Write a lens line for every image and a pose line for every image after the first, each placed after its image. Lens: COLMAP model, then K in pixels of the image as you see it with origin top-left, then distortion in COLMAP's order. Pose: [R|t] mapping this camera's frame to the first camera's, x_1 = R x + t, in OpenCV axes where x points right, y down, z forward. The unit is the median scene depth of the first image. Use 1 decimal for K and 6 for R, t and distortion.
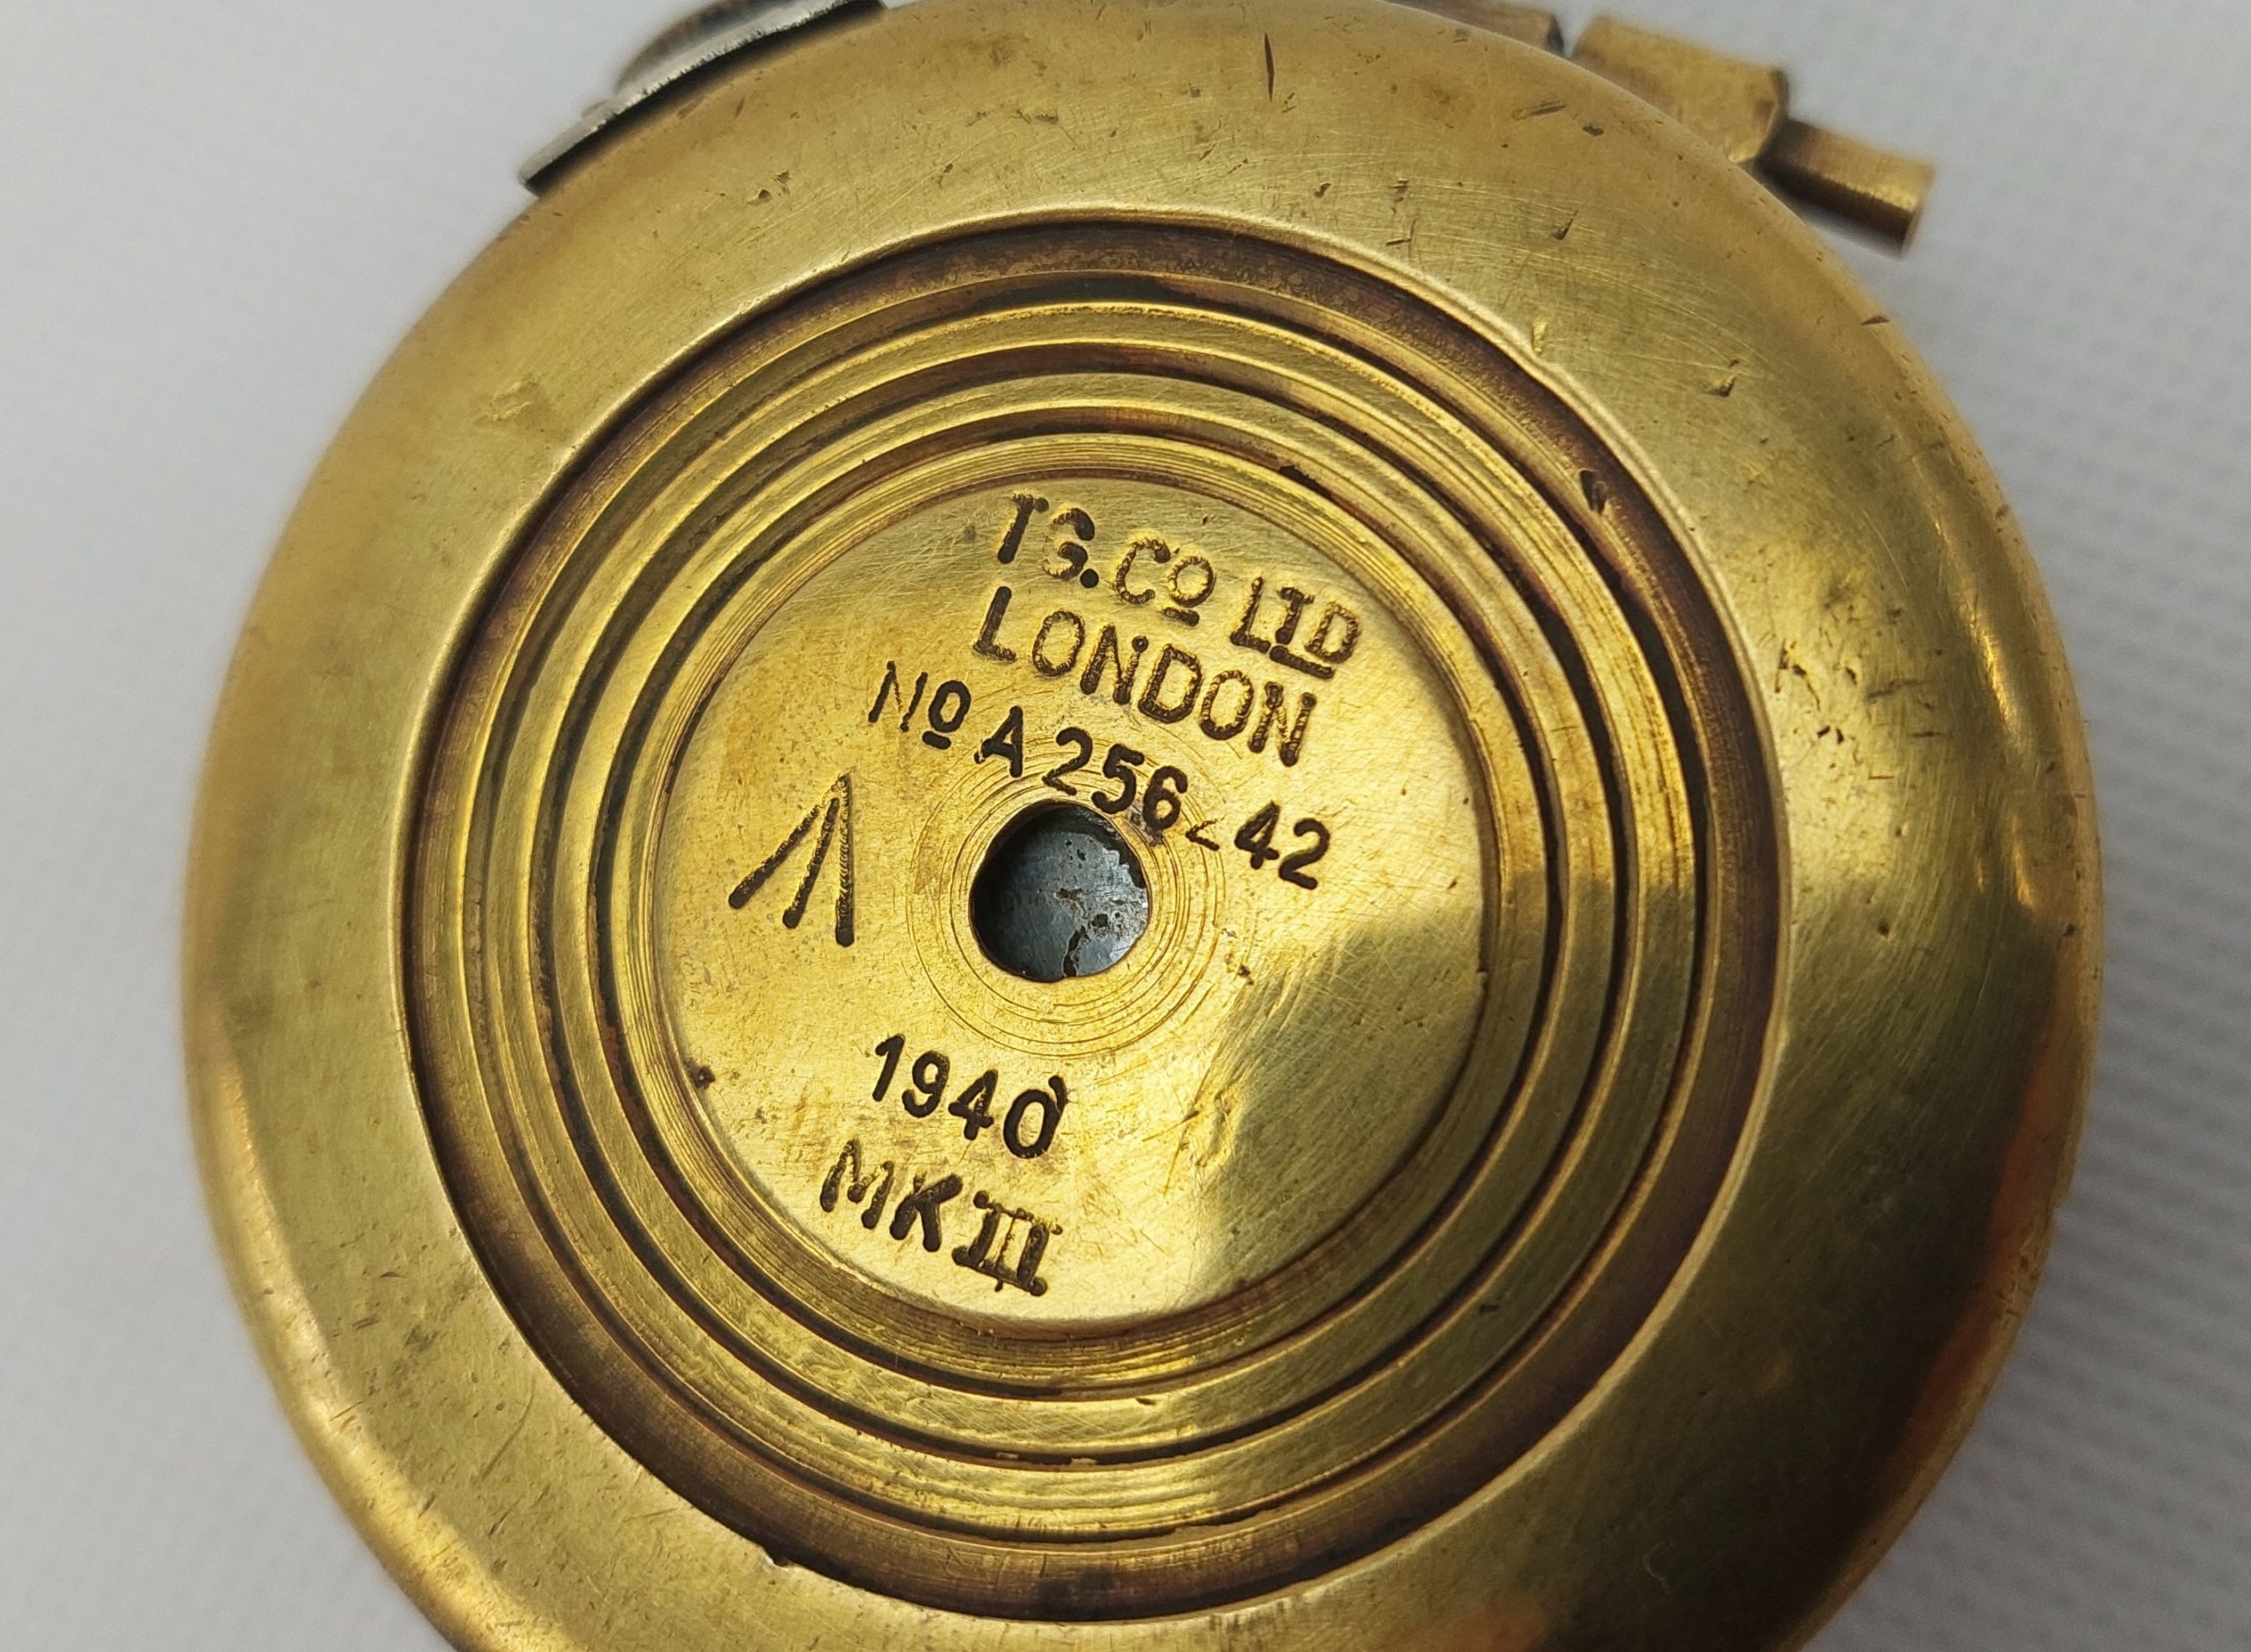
lens RADIAL K [[1653.1, 0, 1123.8], [0, 1653.1, 824.9], [0, 0, 1]] dist [-0.003673, -0.001181]
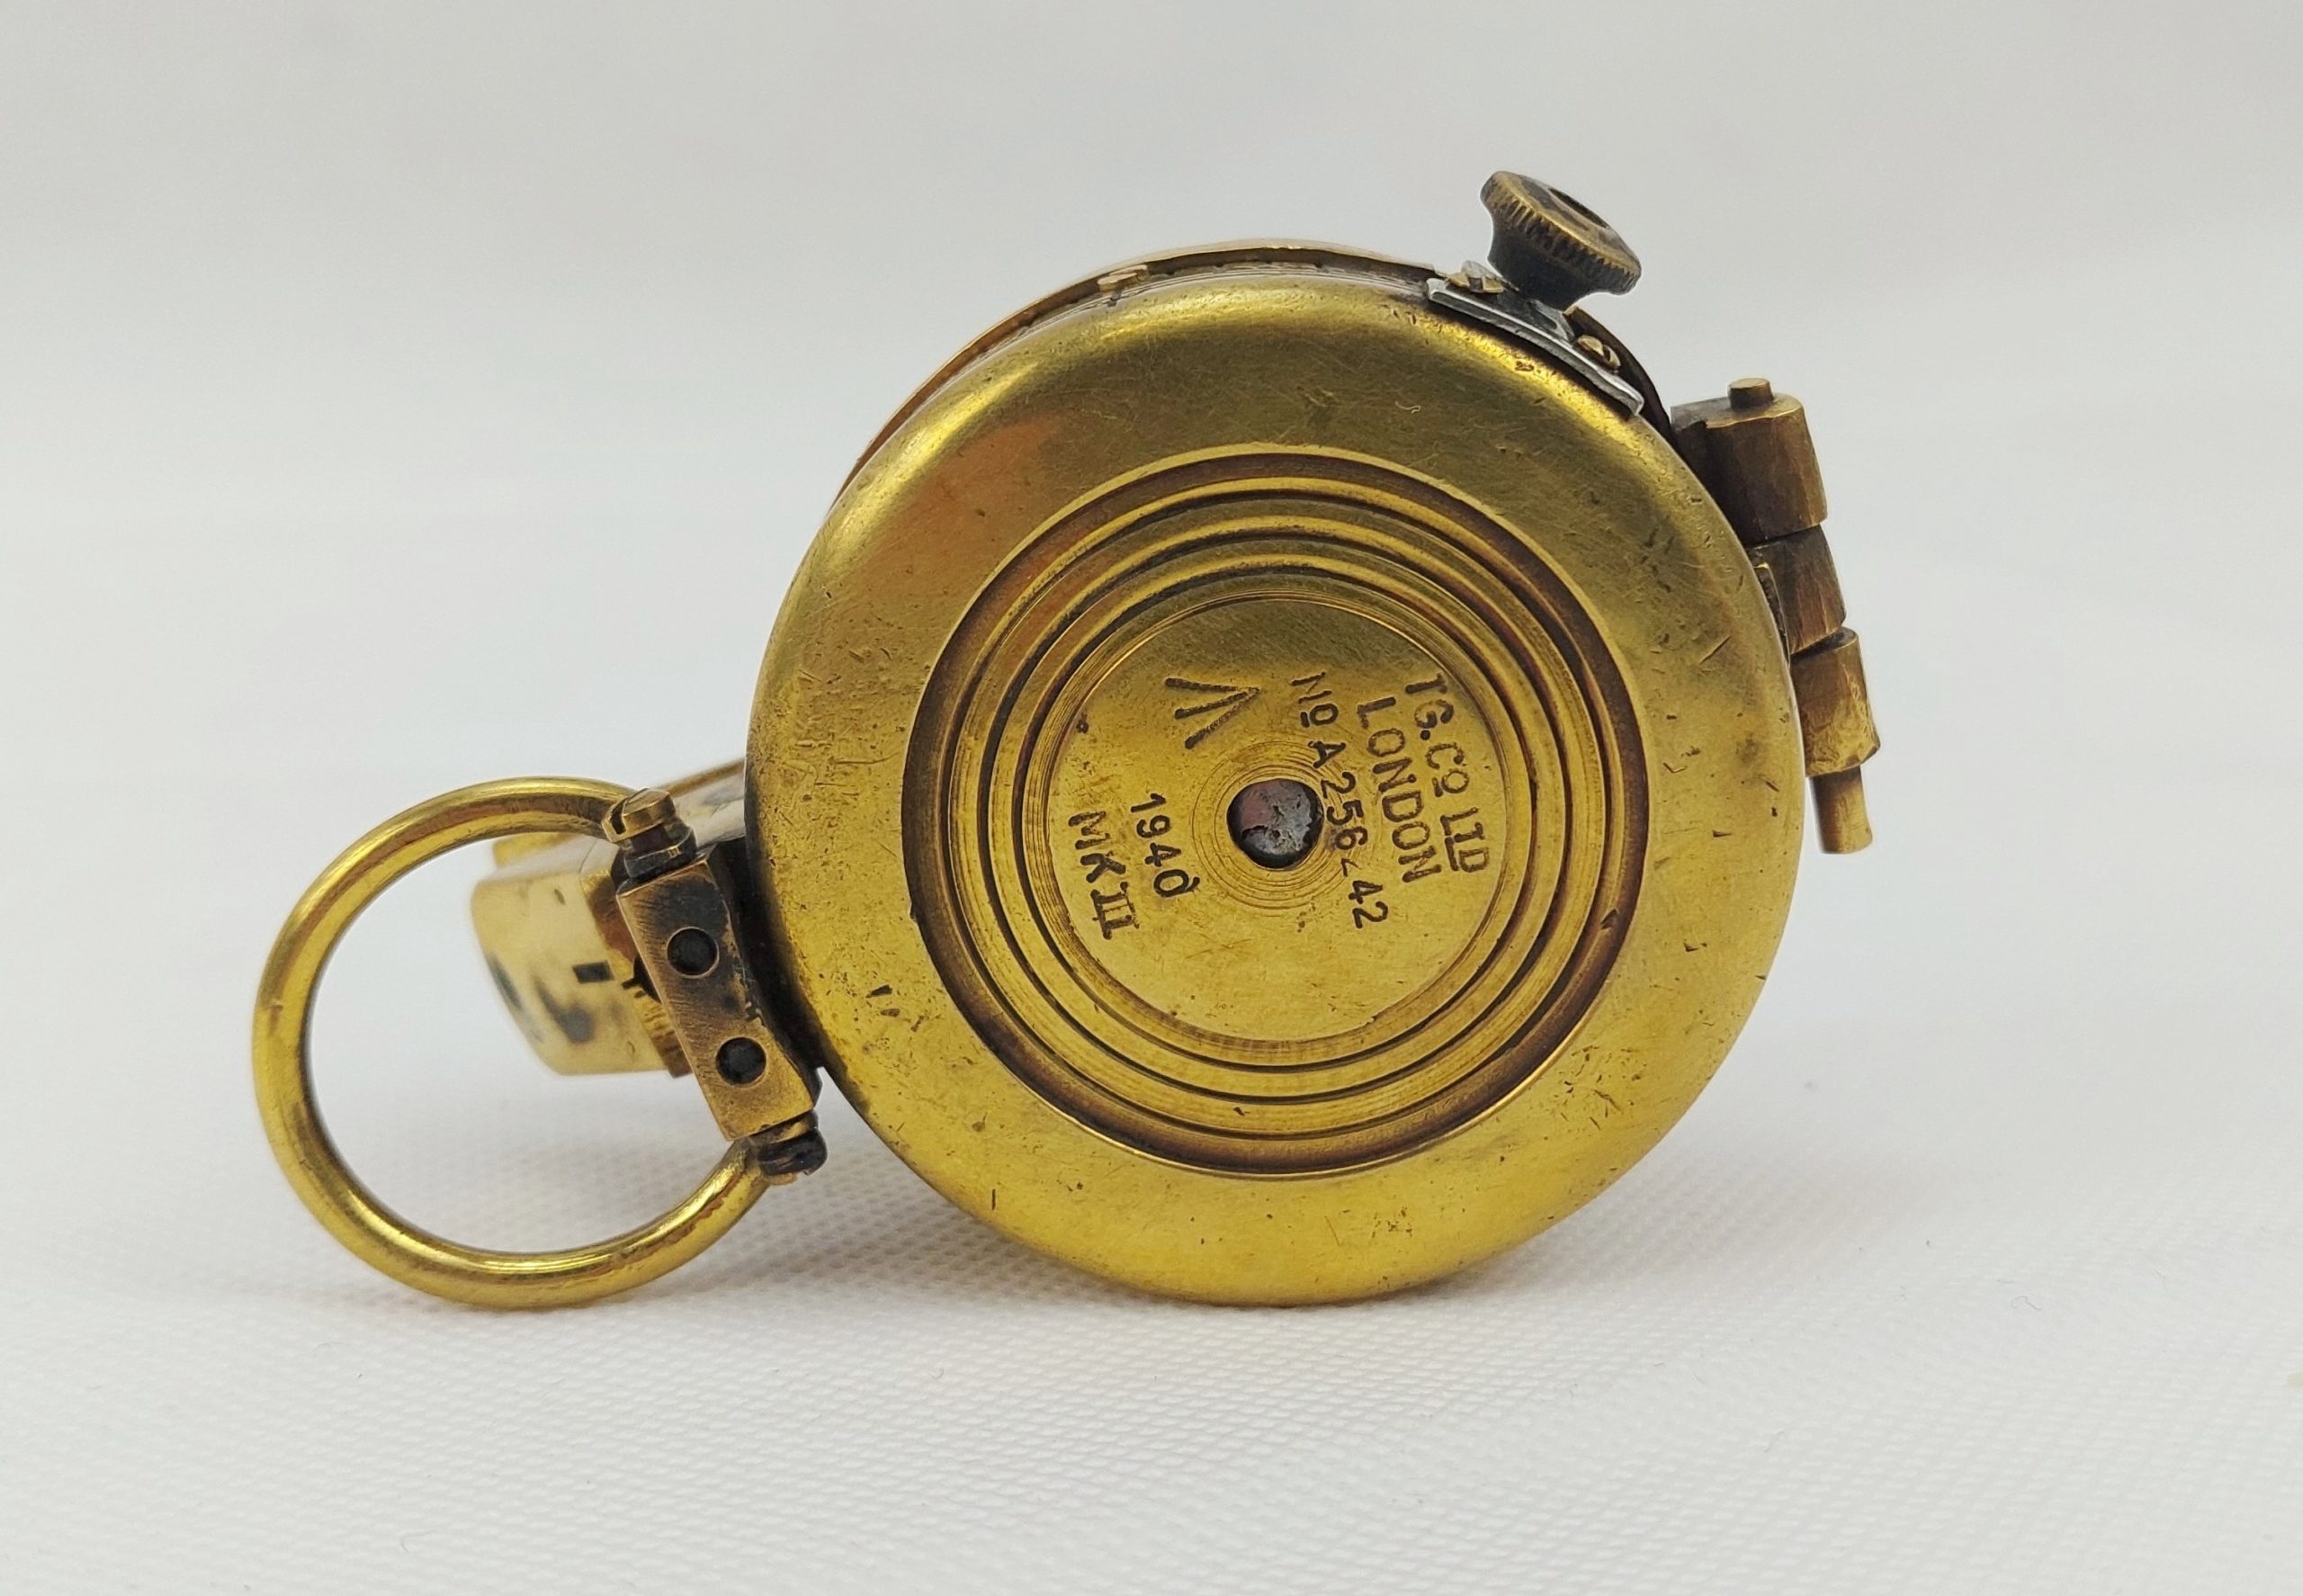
lens RADIAL K [[1661.6, 0, 1154.0], [0, 1661.6, 795.2], [0, 0, 1]] dist [-0.001598, 0.000014]
pose [[0.586243, 0.802915, -0.107922, 0.056721], [-0.798468, 0.595177, 0.090620, -0.036579], [0.136993, 0.033047, 0.990021, -0.886665]]
